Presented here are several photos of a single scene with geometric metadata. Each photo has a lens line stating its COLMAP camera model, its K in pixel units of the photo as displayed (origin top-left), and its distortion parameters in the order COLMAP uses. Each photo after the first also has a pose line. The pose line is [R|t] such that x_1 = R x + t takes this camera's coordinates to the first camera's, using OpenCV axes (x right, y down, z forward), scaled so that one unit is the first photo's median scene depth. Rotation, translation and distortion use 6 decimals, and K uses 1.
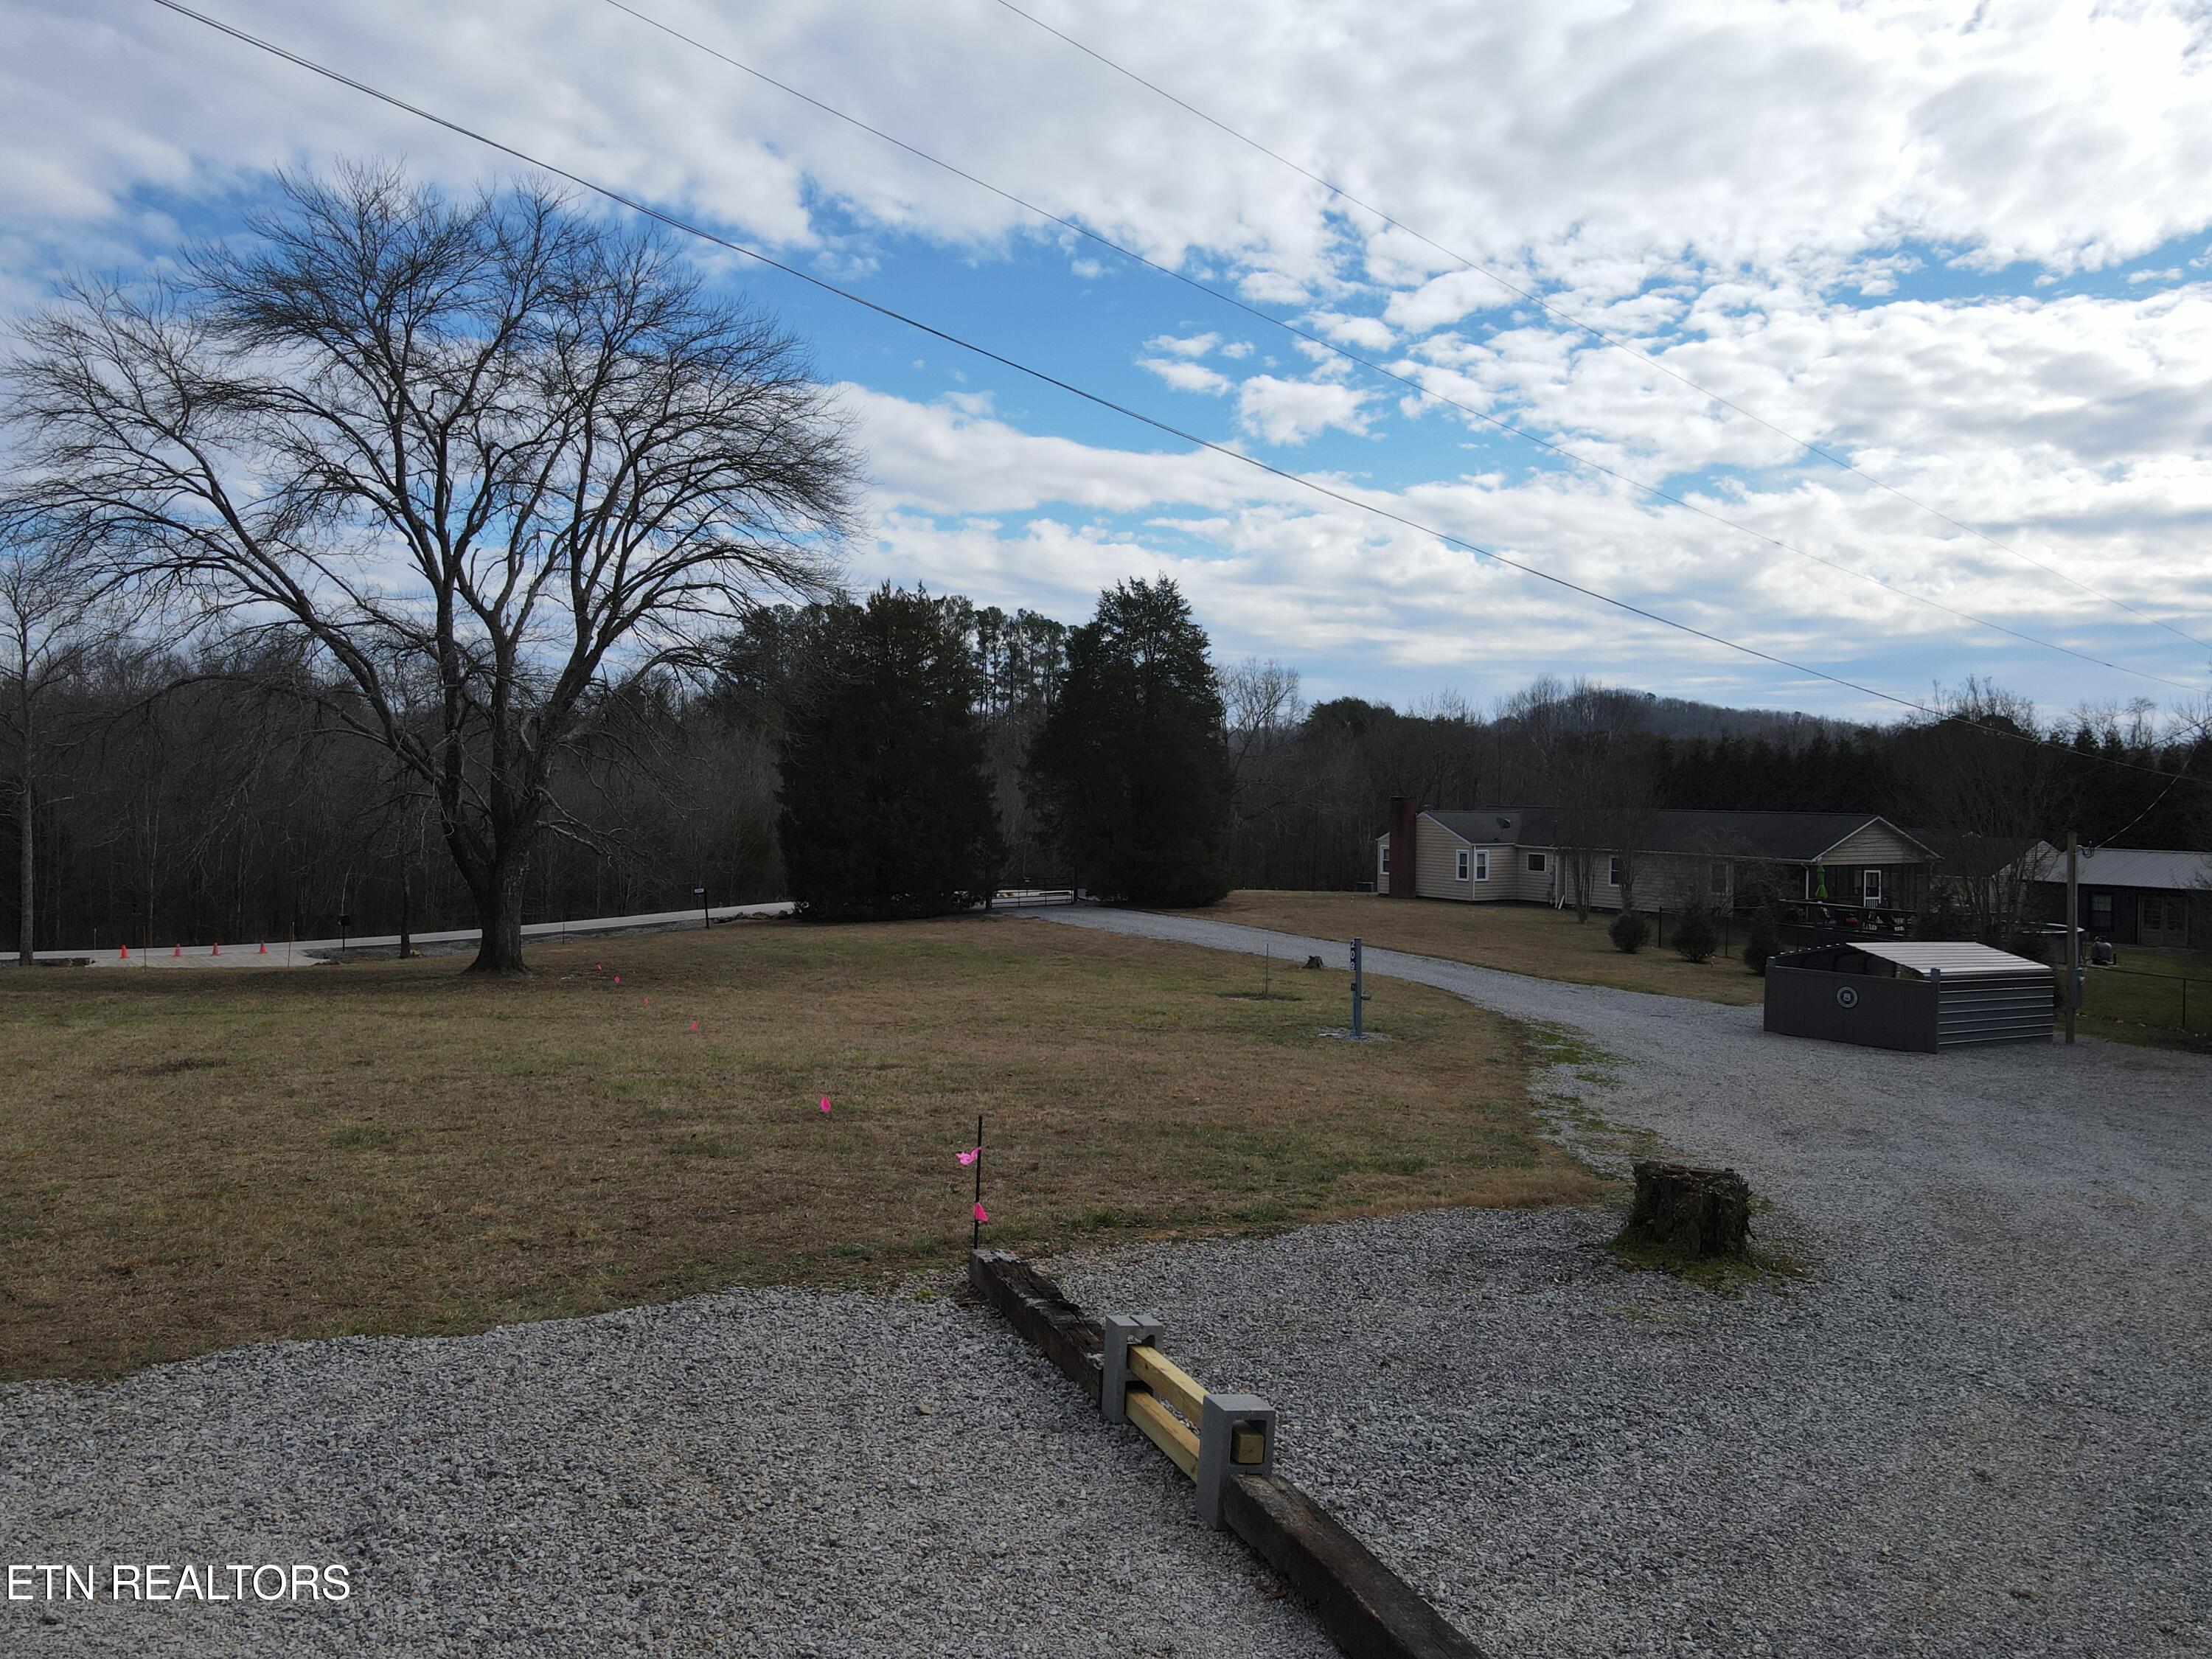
lens RADIAL K [[1602.1, 0, 1069.9], [0, 1602.1, 853.1], [0, 0, 1]] dist [0.017517, 0.002819]
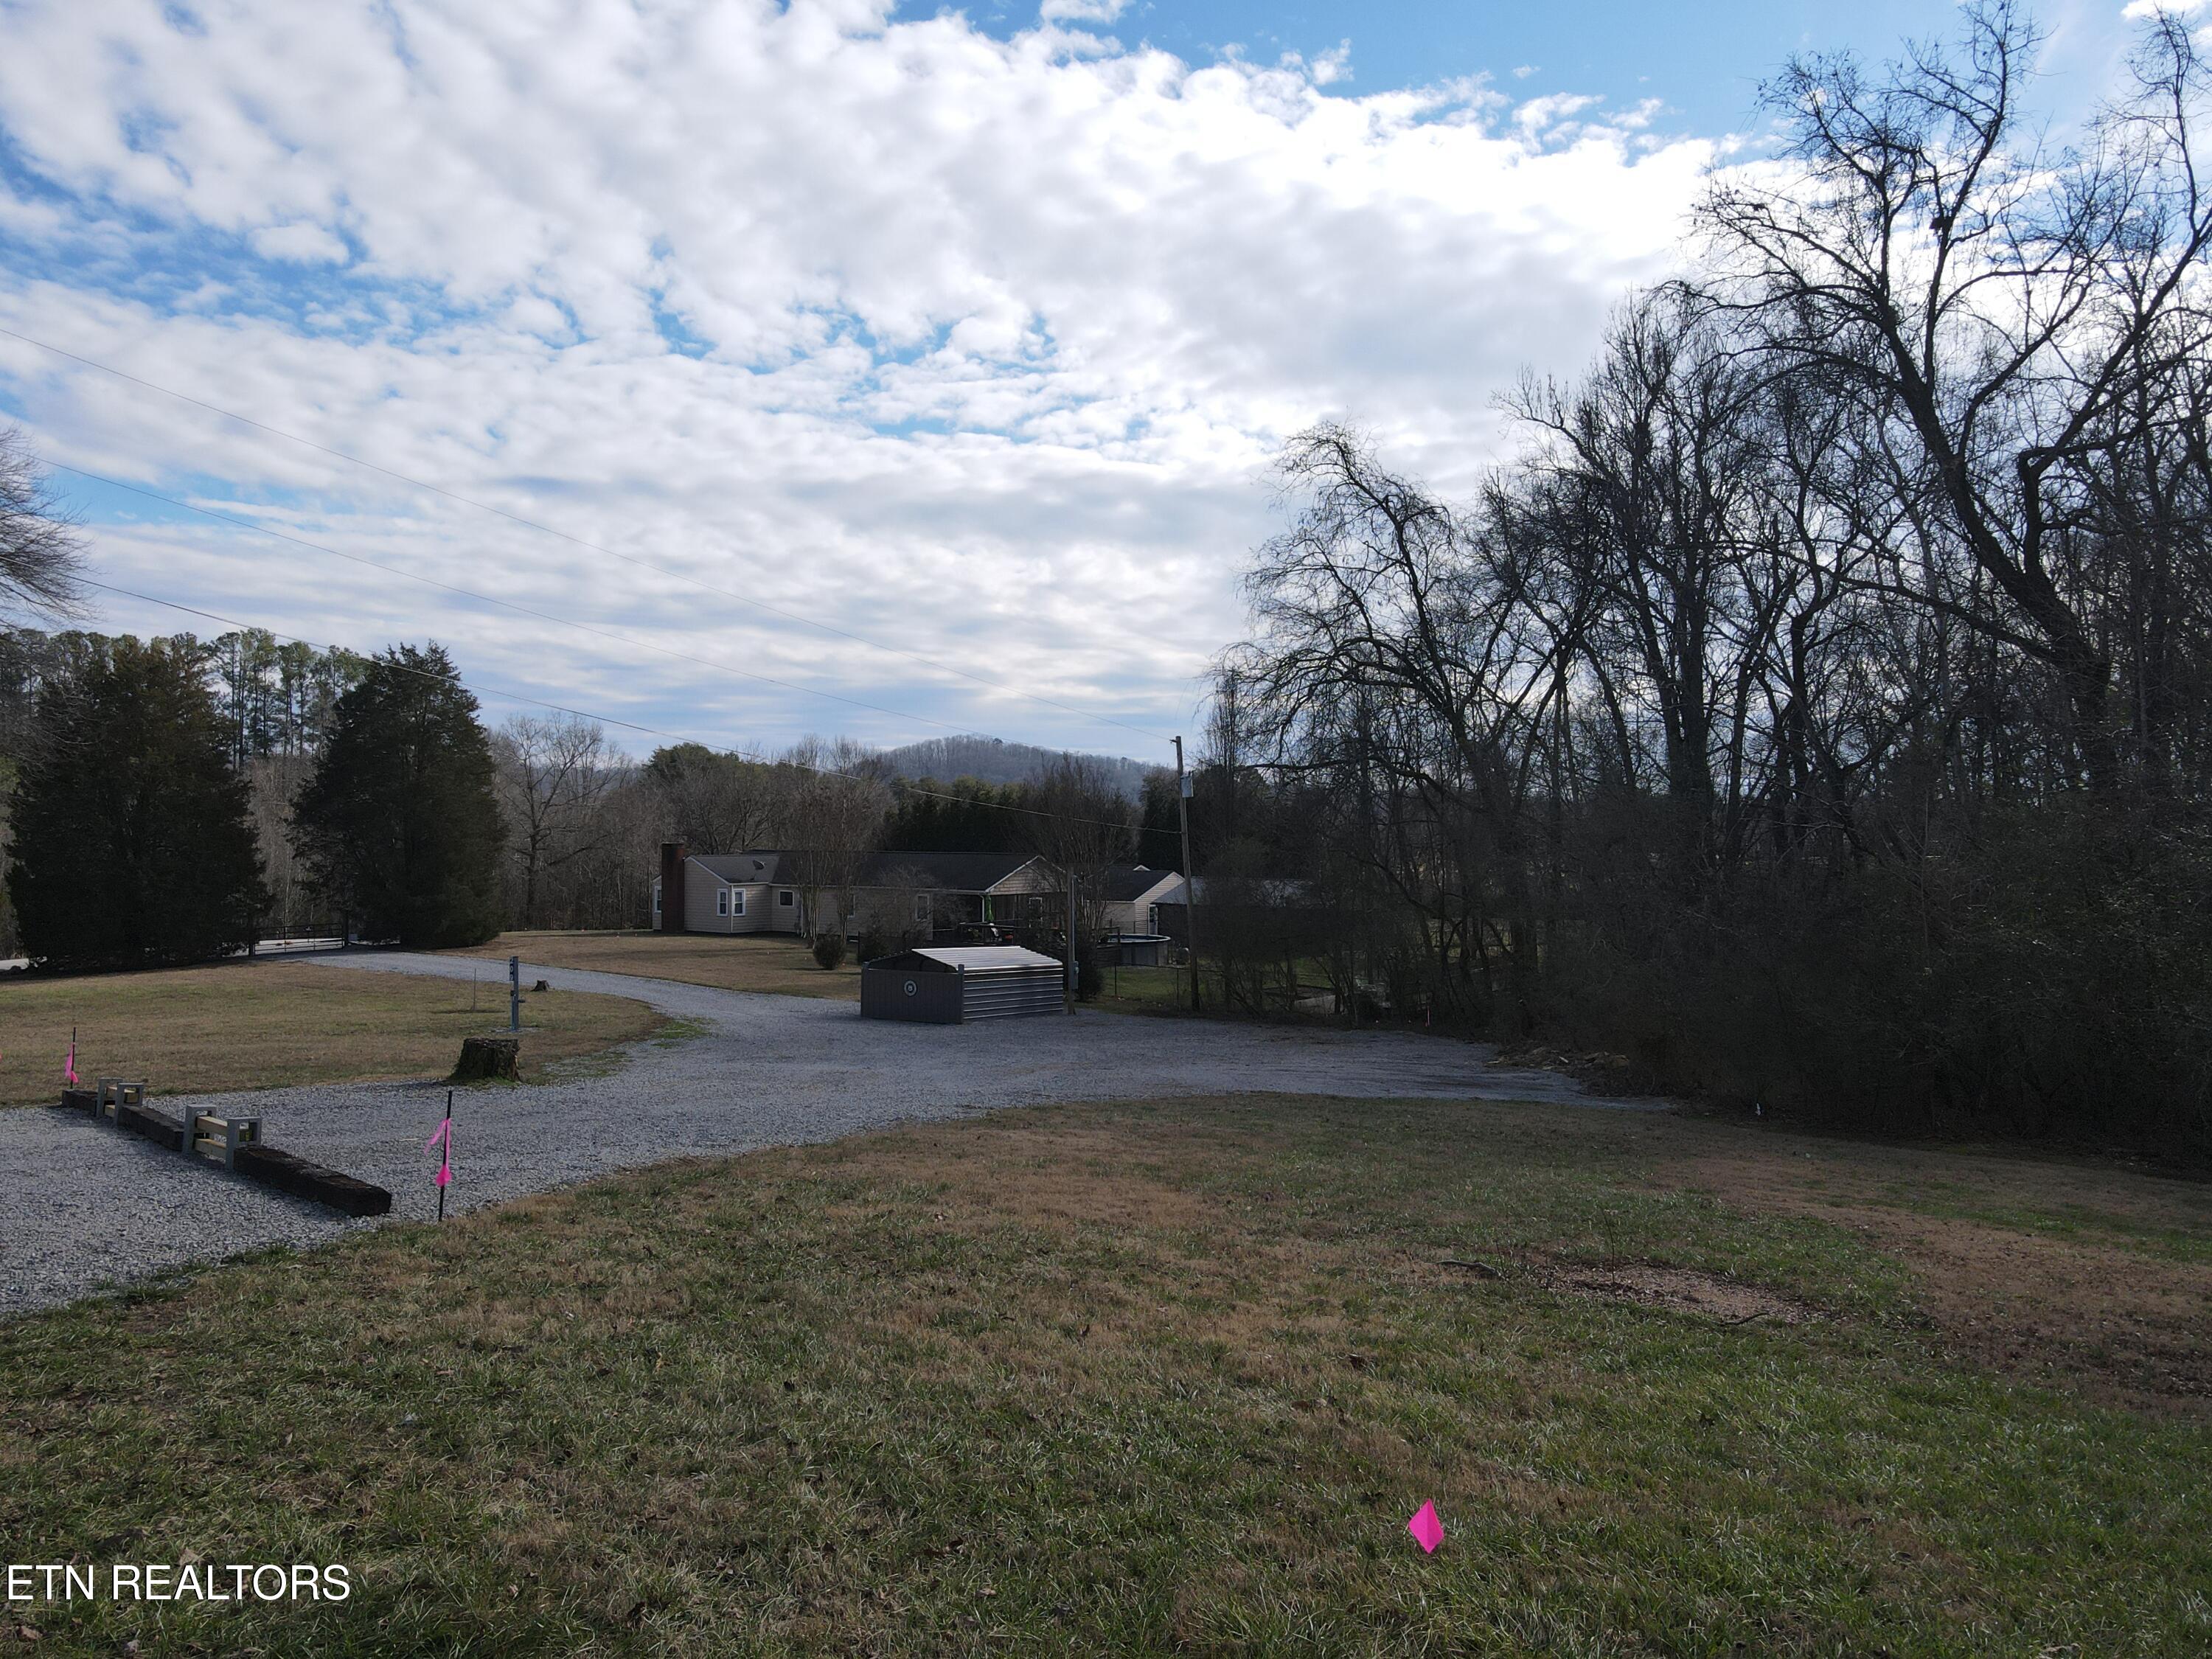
lens RADIAL K [[1602.1, 0, 1090.7], [0, 1602.1, 814.0], [0, 0, 1]] dist [0.017517, 0.002819]
pose [[0.920938, -0.003390, 0.389695, 0.040754], [0.022916, 0.998703, -0.045467, 0.002679], [-0.389035, 0.050802, 0.919821, -0.165937]]
